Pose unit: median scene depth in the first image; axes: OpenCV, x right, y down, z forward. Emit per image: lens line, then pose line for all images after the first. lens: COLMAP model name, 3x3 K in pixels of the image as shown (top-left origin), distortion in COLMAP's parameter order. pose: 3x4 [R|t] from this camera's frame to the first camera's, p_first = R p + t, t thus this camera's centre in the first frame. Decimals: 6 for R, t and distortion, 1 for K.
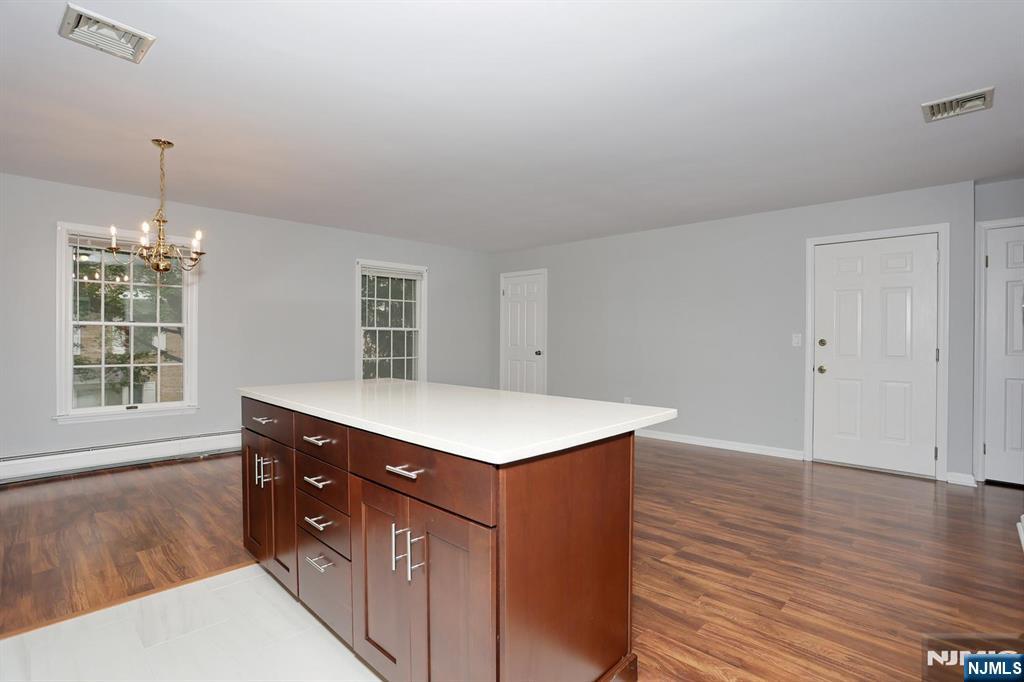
lens RADIAL K [[487.9, 0, 518.3], [0, 487.9, 343.9], [0, 0, 1]] dist [-0.039655, 0.007862]
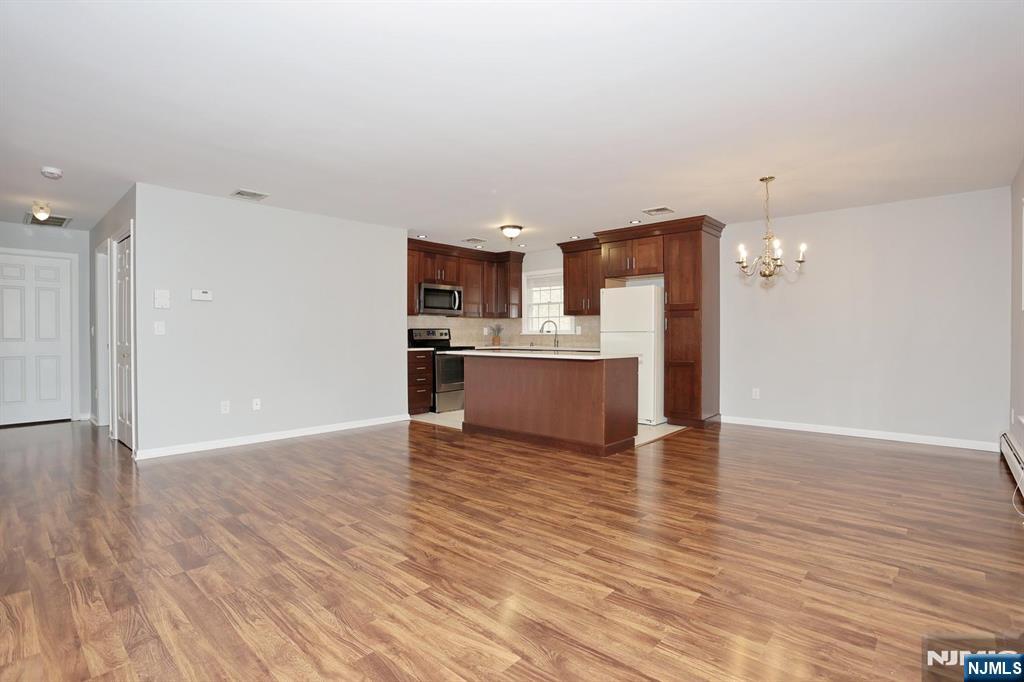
lens RADIAL K [[487.9, 0, 504.1], [0, 487.9, 343.9], [0, 0, 1]] dist [-0.039655, 0.007862]
pose [[-0.999991, -0.001523, -0.003839, -0.012148], [-0.001621, 0.999669, 0.025667, 0.001094], [0.003798, 0.025673, -0.999663, 1.577506]]
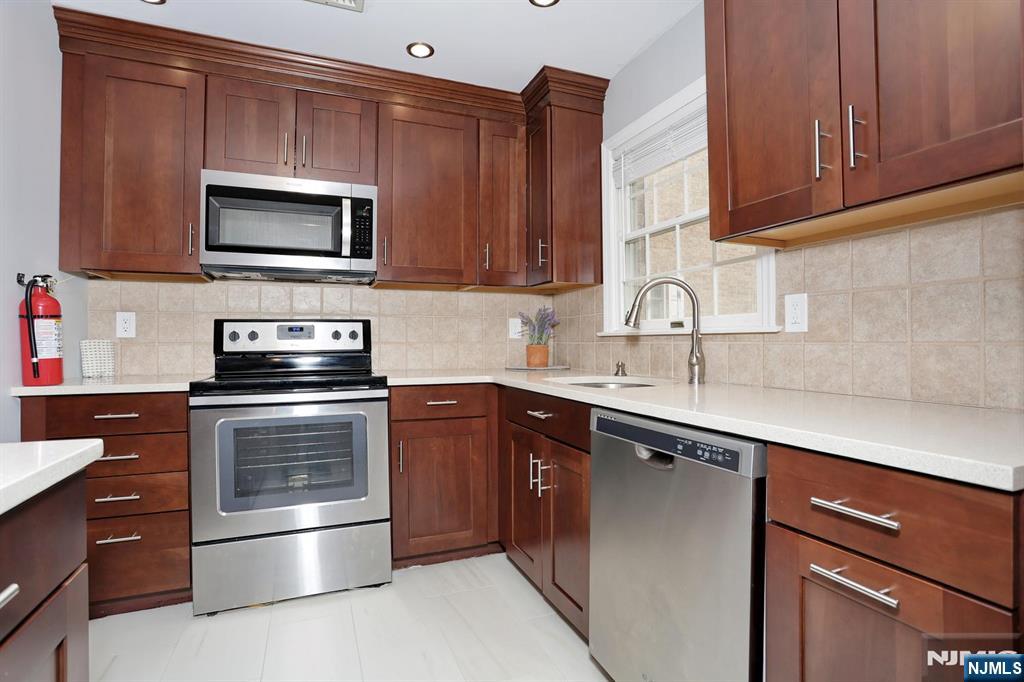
lens RADIAL K [[487.9, 0, 511.1], [0, 487.9, 342.0], [0, 0, 1]] dist [-0.039655, 0.007862]
pose [[-0.913767, -0.000644, 0.406237, -0.221965], [0.003433, 0.999951, 0.009306, 0.014071], [-0.406223, 0.009898, -0.913720, 0.341534]]
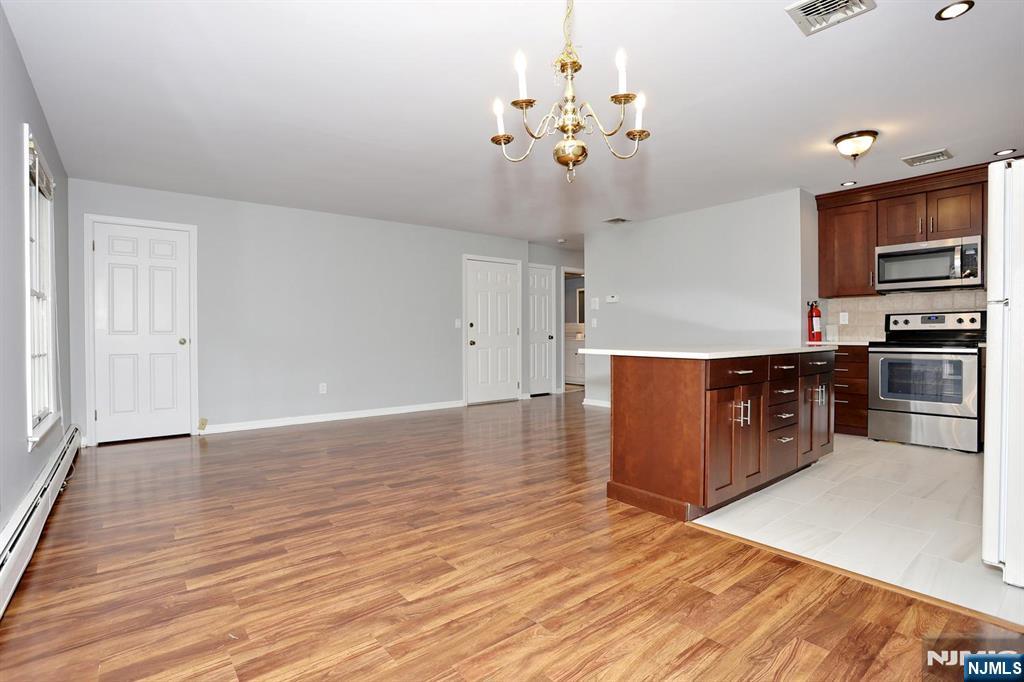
lens RADIAL K [[487.9, 0, 507.4], [0, 487.9, 334.7], [0, 0, 1]] dist [-0.039655, 0.007862]
pose [[0.139998, -0.008190, 0.990118, -0.873936], [0.014120, 0.999881, 0.006274, 0.019986], [-0.990051, 0.013102, 0.140097, 0.673165]]
